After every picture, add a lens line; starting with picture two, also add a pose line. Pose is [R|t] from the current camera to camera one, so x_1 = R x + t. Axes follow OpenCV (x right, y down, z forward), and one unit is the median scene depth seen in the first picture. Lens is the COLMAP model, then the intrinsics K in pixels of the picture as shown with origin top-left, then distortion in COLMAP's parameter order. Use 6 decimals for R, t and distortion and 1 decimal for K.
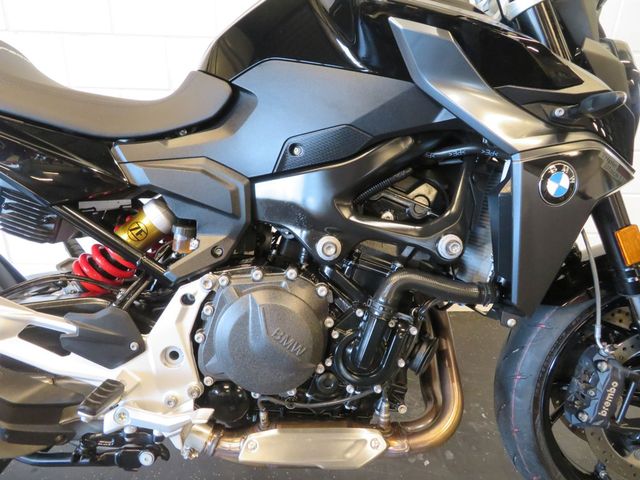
lens RADIAL K [[460.1, 0, 320.0], [0, 460.1, 240.0], [0, 0, 1]] dist [-0.003828, -0.001647]
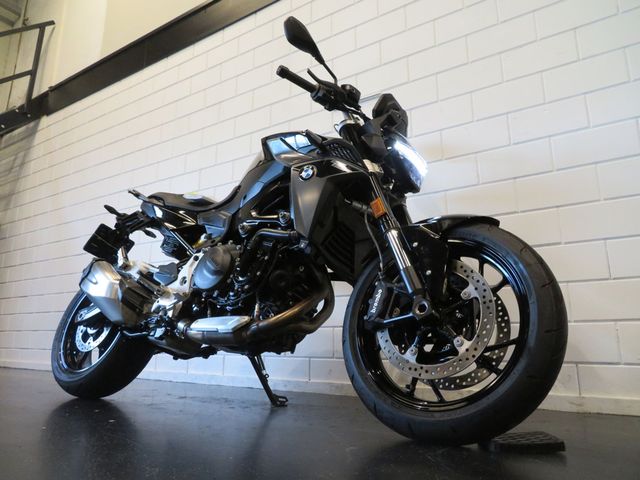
lens RADIAL K [[460.1, 0, 320.0], [0, 460.1, 240.0], [0, 0, 1]] dist [-0.003828, -0.001647]
pose [[0.812429, -0.162171, -0.560053, 1.558629], [-0.197846, 0.826876, -0.526435, 1.163738], [0.548467, 0.538495, 0.639693, -0.209054]]
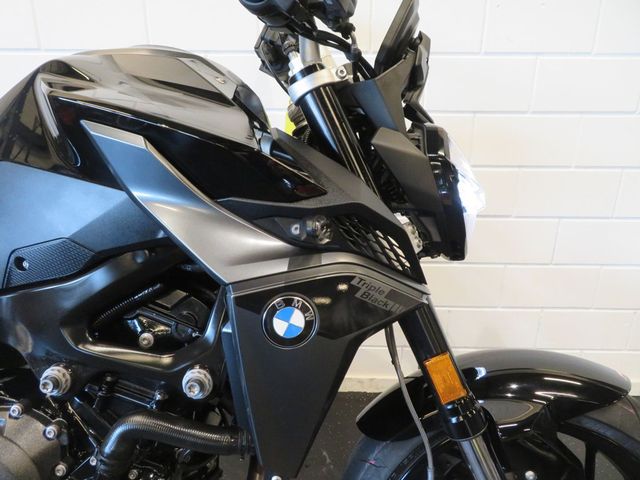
lens RADIAL K [[460.1, 0, 320.0], [0, 460.1, 240.0], [0, 0, 1]] dist [-0.003828, -0.001647]
pose [[0.997463, 0.001006, -0.071174, 0.546991], [-0.006040, 0.997490, -0.070547, -0.179897], [0.070924, 0.070798, 0.994966, 0.186786]]
